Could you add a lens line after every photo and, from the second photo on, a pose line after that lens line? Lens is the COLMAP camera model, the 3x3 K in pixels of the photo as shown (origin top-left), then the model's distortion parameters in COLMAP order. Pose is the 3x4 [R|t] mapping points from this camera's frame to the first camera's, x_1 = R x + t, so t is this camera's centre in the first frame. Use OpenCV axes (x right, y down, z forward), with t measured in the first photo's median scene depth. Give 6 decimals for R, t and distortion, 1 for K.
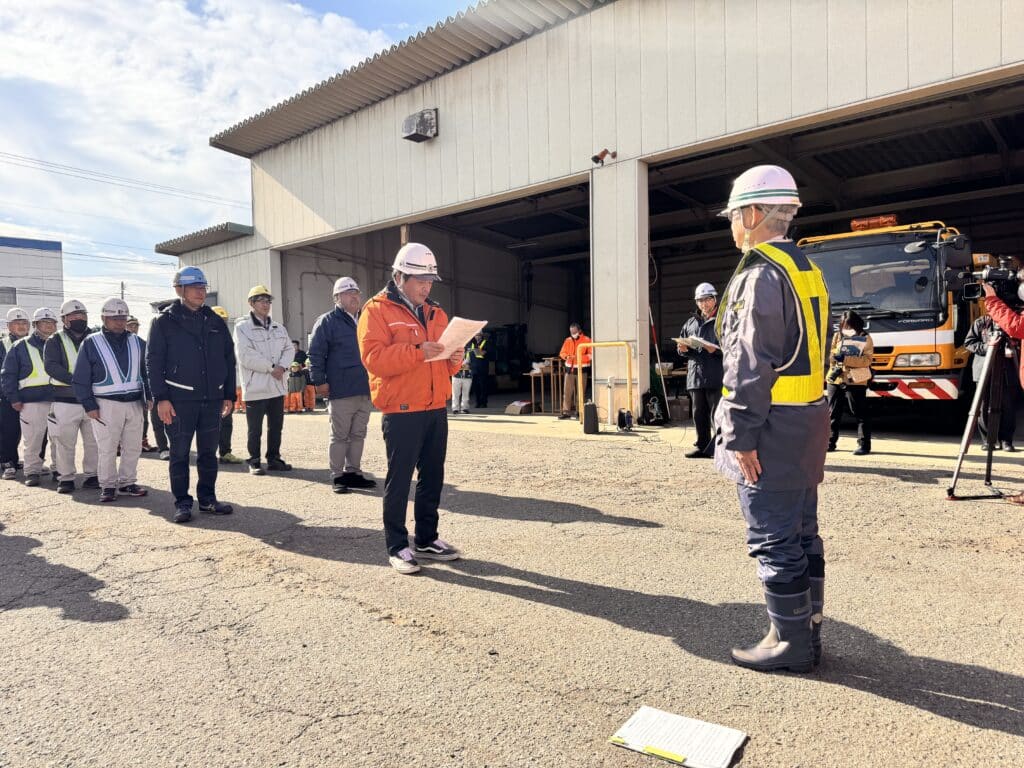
lens RADIAL K [[715.5, 0, 512.0], [0, 715.5, 384.0], [0, 0, 1]] dist [0.064556, -0.097031]
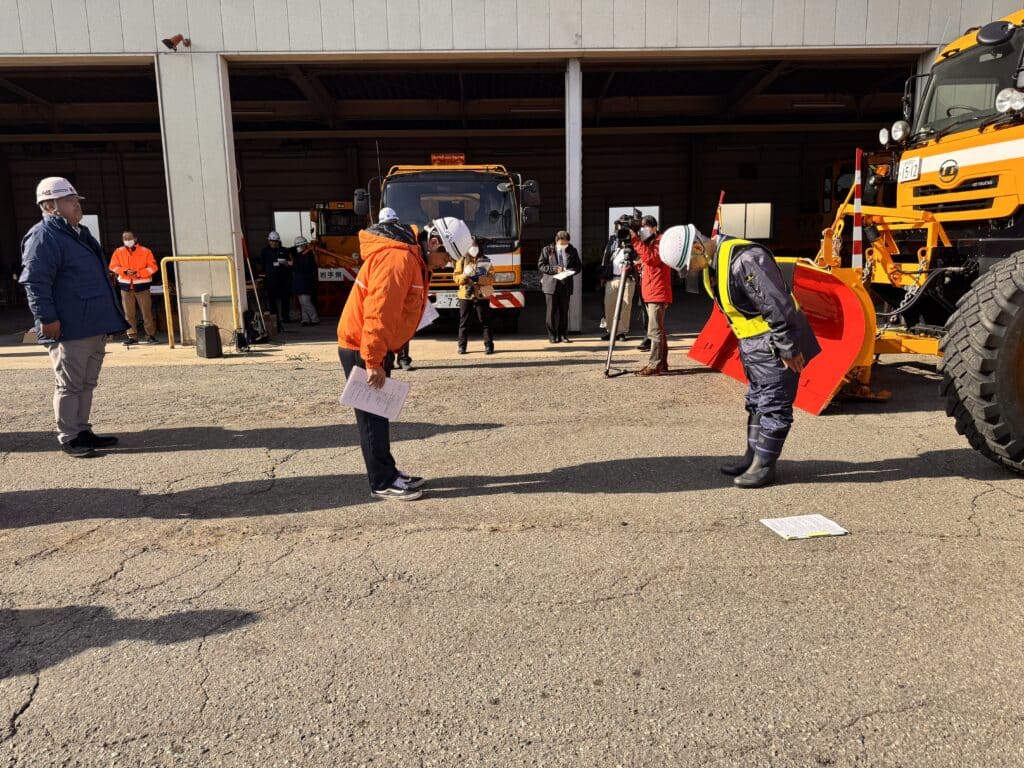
lens RADIAL K [[715.5, 0, 512.0], [0, 715.5, 384.0], [0, 0, 1]] dist [0.064556, -0.097031]
pose [[0.697976, -0.115927, 0.706675, -0.389039], [0.023220, 0.989955, 0.139463, -0.024824], [-0.715744, -0.080933, 0.693657, 0.092300]]
